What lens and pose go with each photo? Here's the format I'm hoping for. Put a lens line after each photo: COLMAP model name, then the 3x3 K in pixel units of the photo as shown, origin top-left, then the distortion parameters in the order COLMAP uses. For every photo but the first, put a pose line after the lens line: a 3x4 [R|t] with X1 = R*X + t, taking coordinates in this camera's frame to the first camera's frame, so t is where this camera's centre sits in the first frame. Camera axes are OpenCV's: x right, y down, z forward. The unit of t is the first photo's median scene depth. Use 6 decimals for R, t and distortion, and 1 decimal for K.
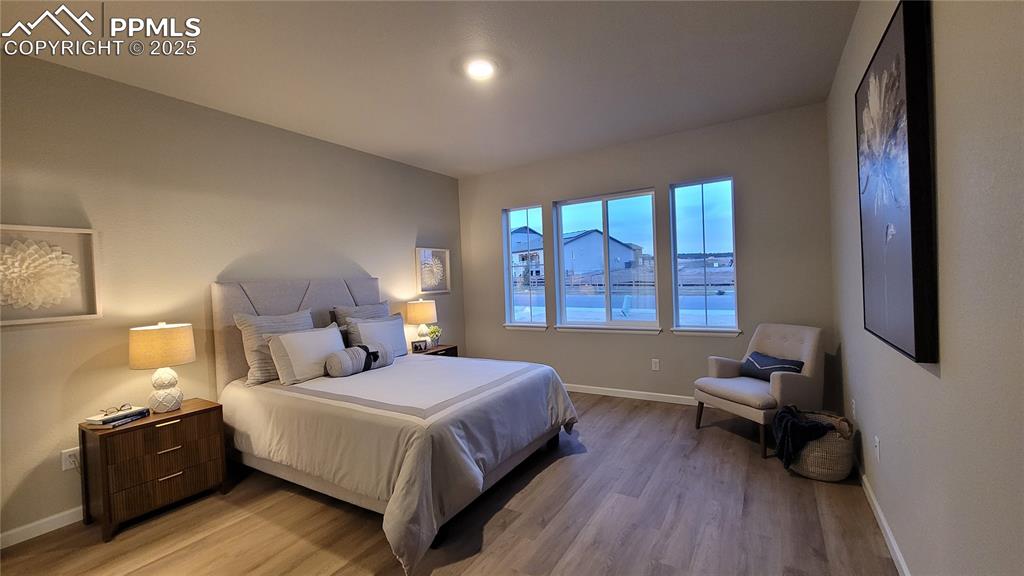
lens RADIAL K [[415.5, 0, 515.4], [0, 415.5, 289.0], [0, 0, 1]] dist [-0.001637, 0.000541]
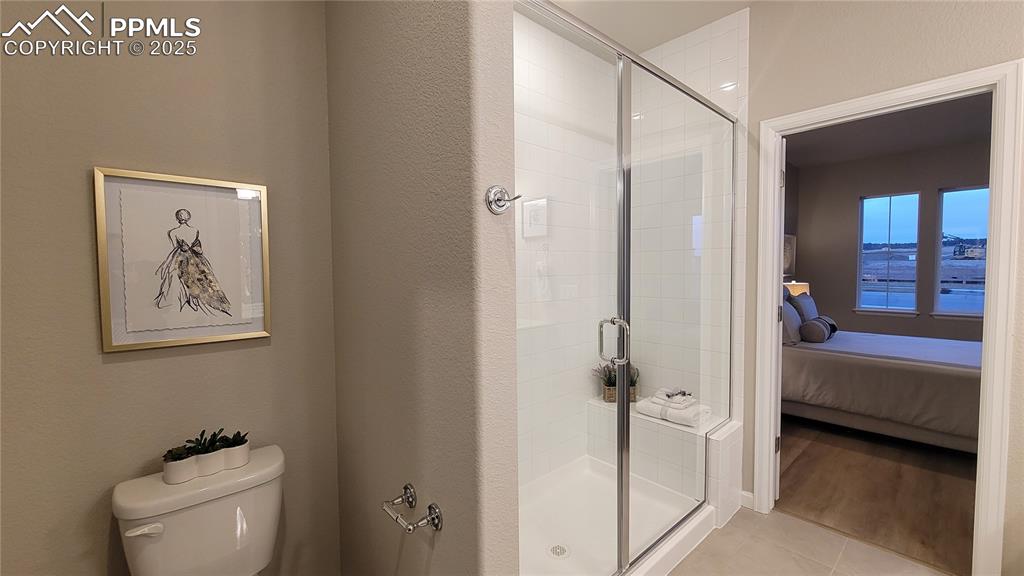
lens RADIAL K [[415.5, 0, 511.0], [0, 415.5, 286.3], [0, 0, 1]] dist [-0.001637, 0.000541]
pose [[0.958167, 0.044886, -0.282669, -1.104981], [-0.037369, 0.998791, 0.031932, 0.051473], [0.283761, -0.020034, 0.958686, -0.462033]]
